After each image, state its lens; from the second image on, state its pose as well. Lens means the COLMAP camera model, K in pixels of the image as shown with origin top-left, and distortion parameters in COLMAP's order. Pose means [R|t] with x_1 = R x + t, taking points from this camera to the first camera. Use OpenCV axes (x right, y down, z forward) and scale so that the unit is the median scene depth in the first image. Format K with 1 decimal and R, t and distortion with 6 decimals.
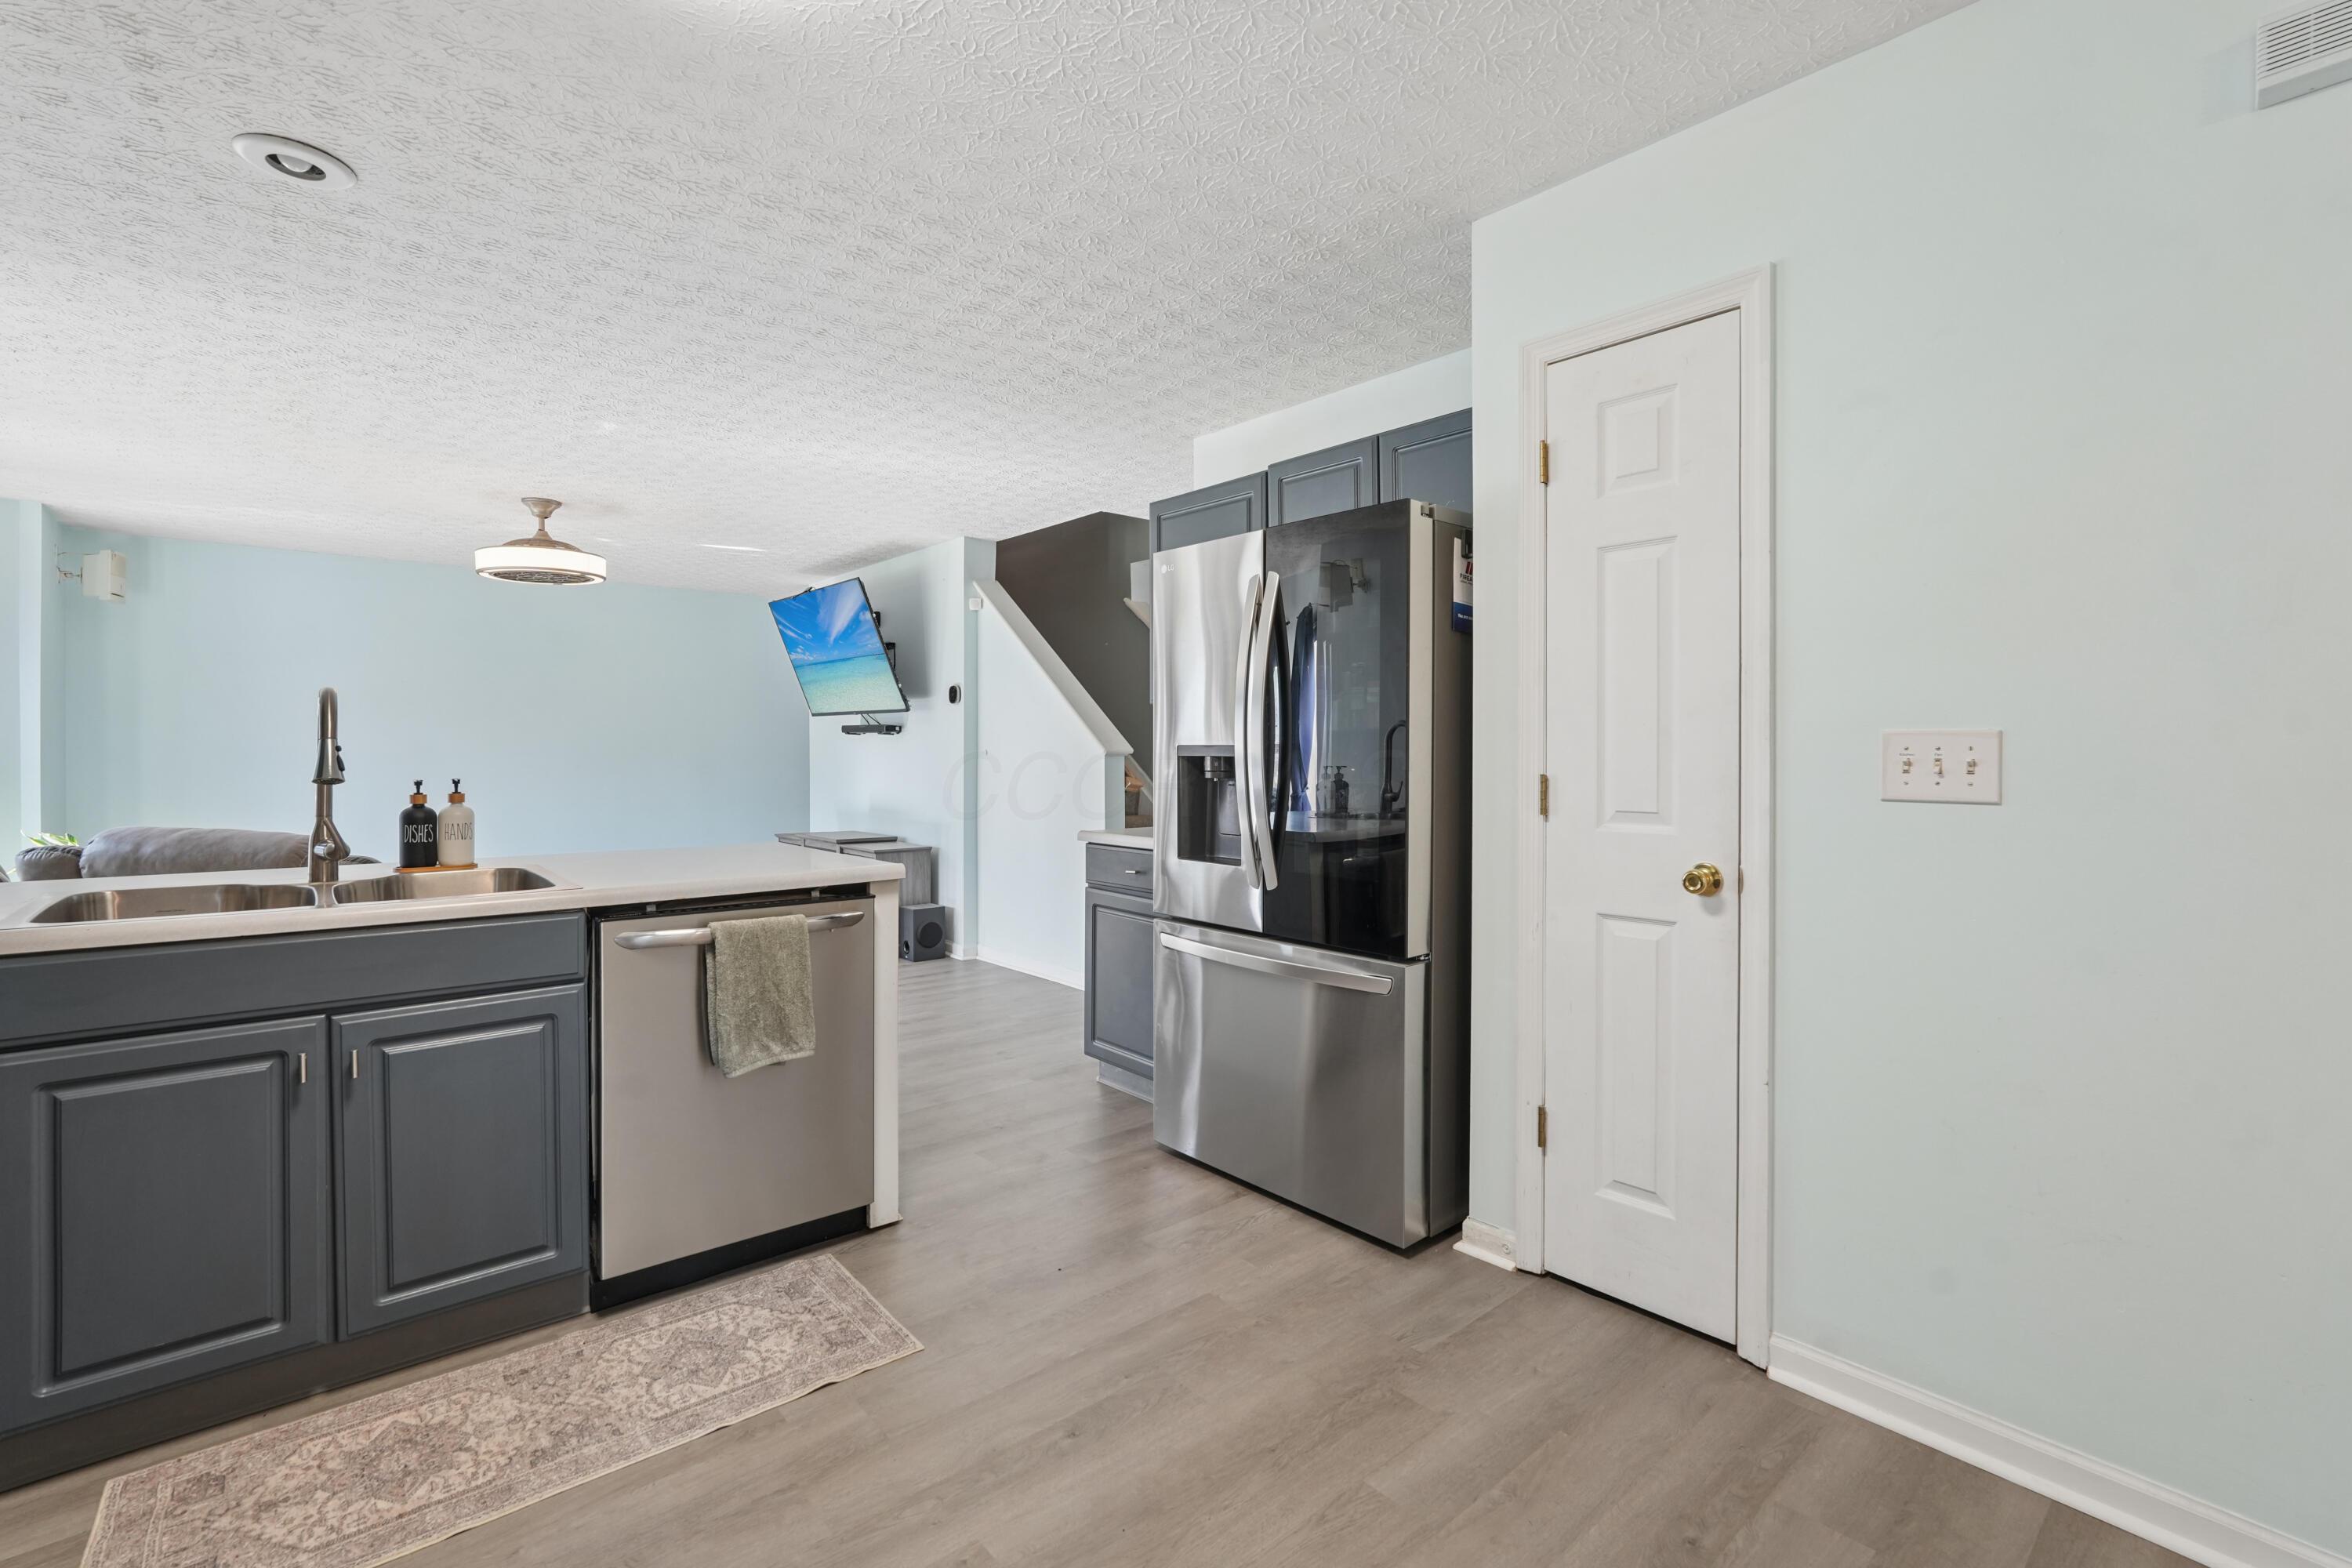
lens RADIAL K [[1042.6, 0, 1181.3], [0, 1042.6, 762.6], [0, 0, 1]] dist [0.000130, 0.000028]
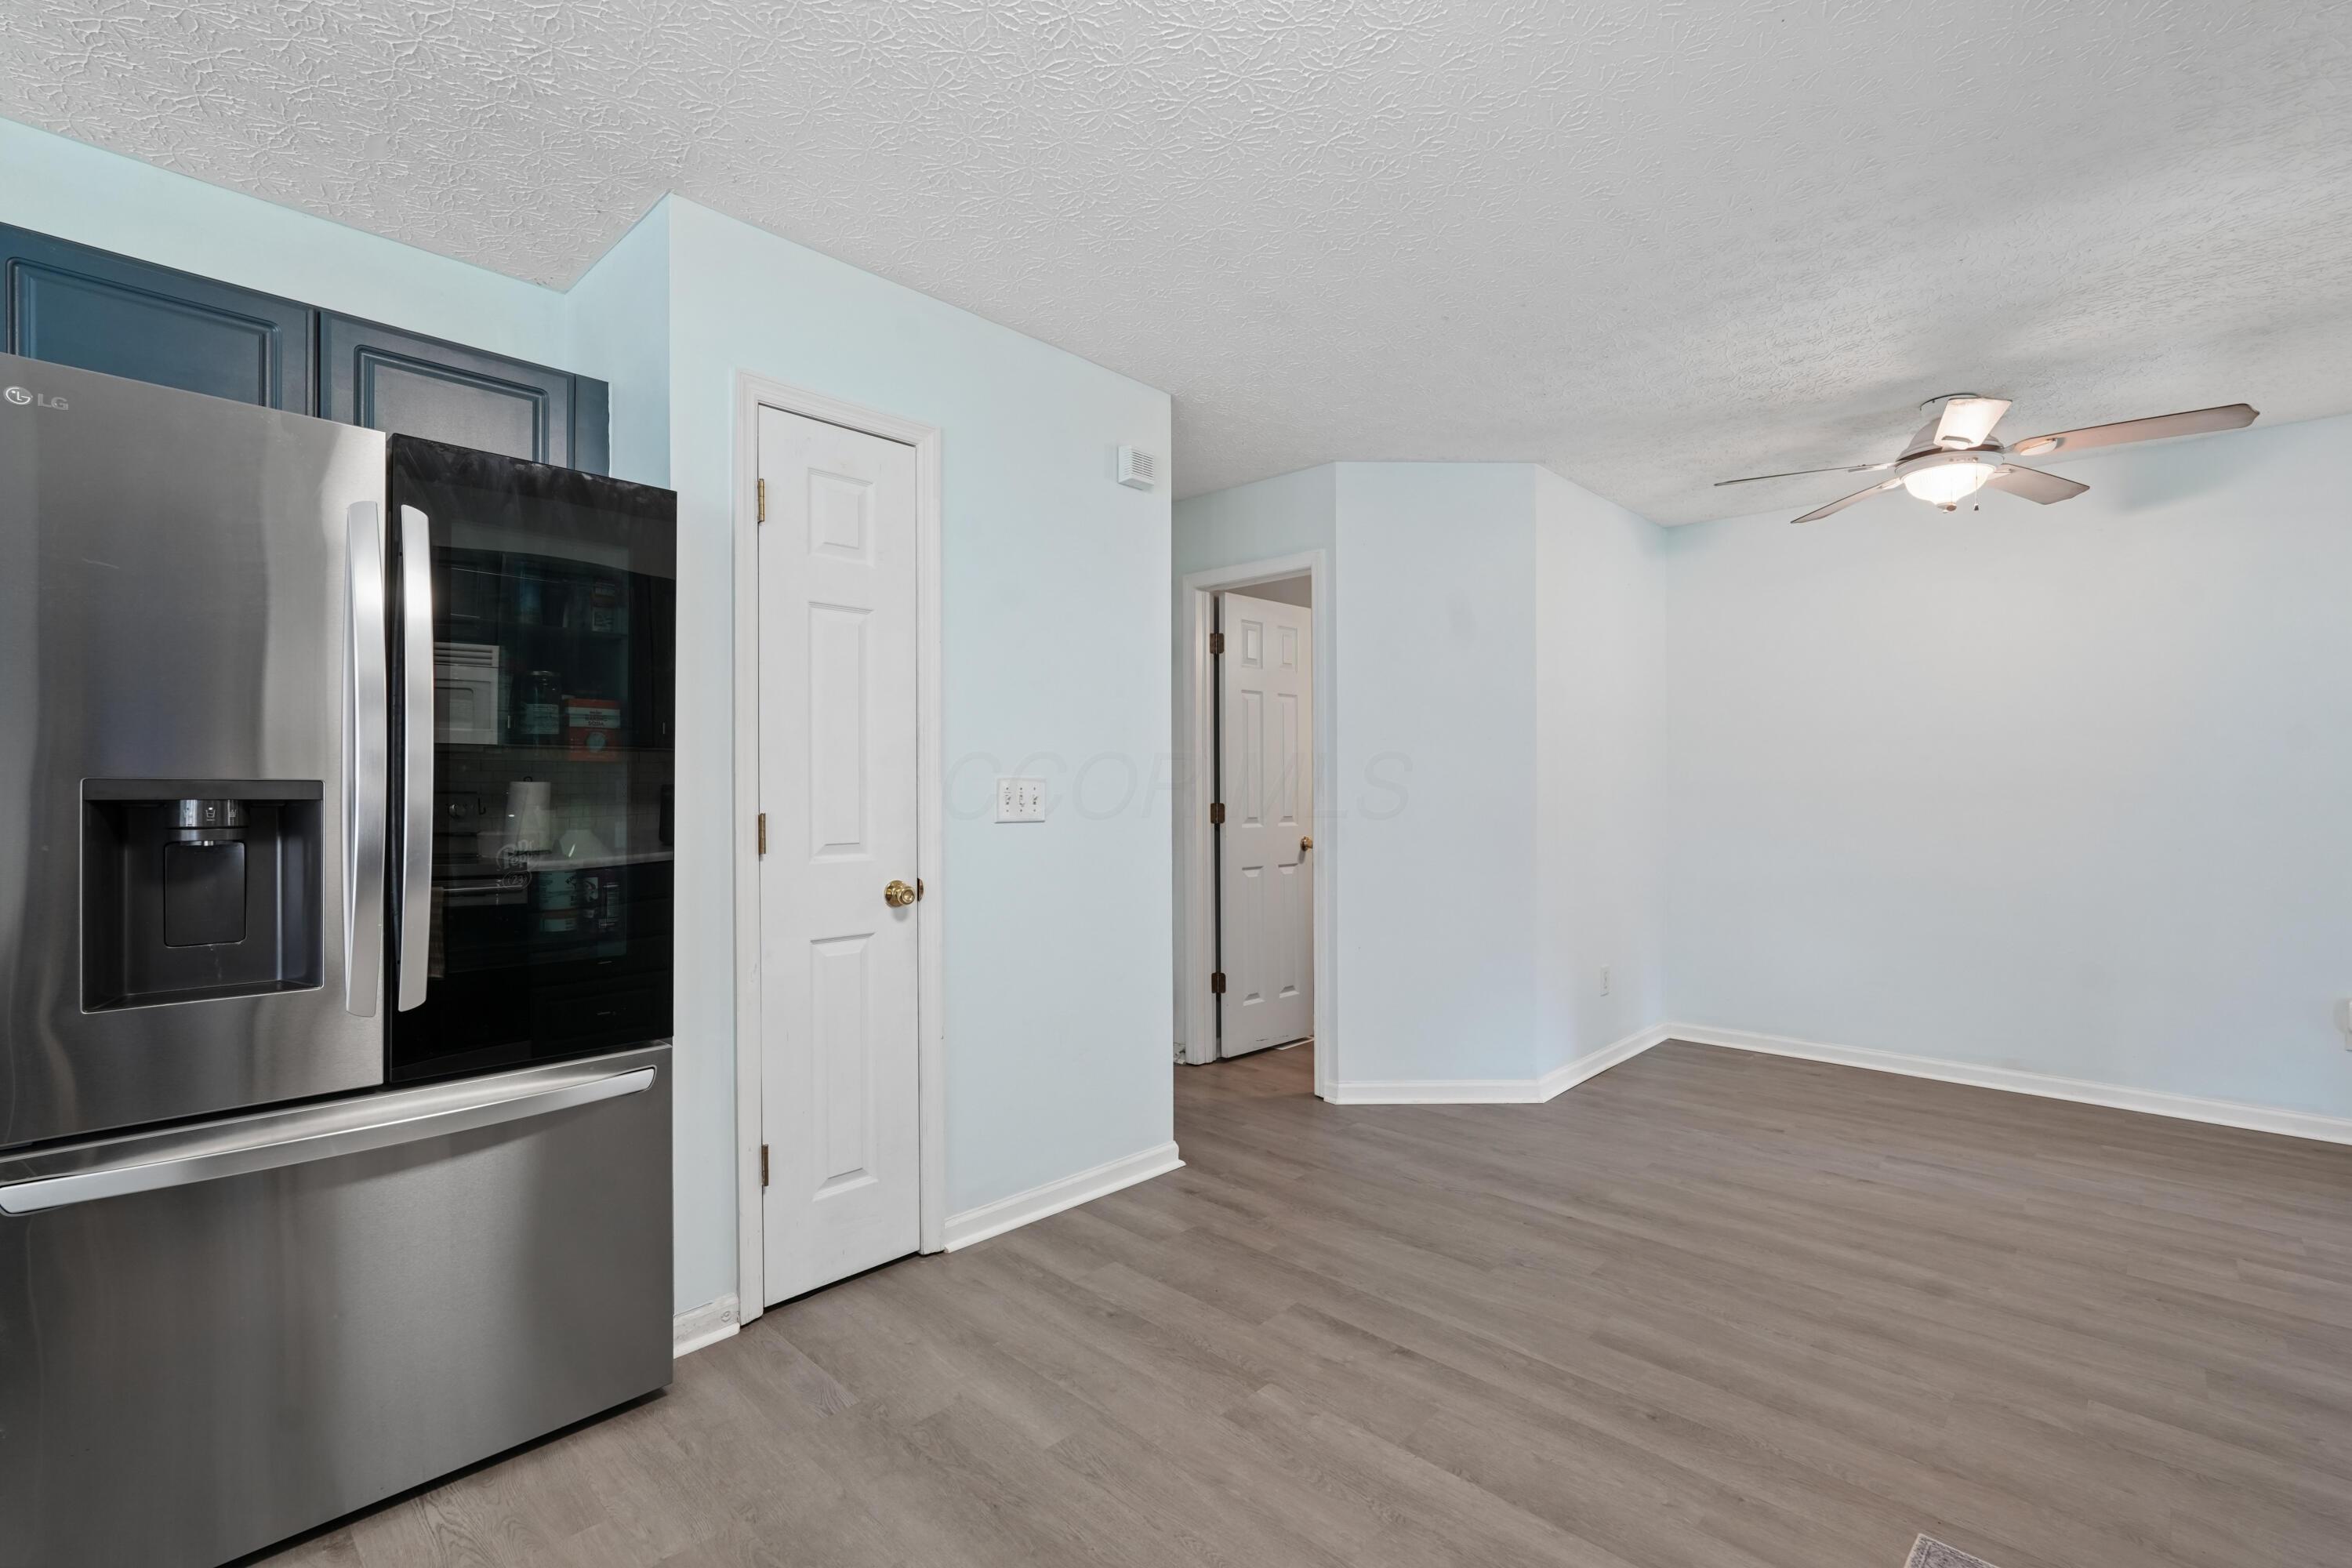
lens RADIAL K [[1030.8, 0, 1185.3], [0, 1030.8, 792.4], [0, 0, 1]] dist [-0.001953, 0.000275]
pose [[-0.090172, -0.005304, 0.995912, -0.726479], [0.006604, 0.999961, 0.005923, -0.012958], [-0.995904, 0.007111, -0.090134, 0.740064]]
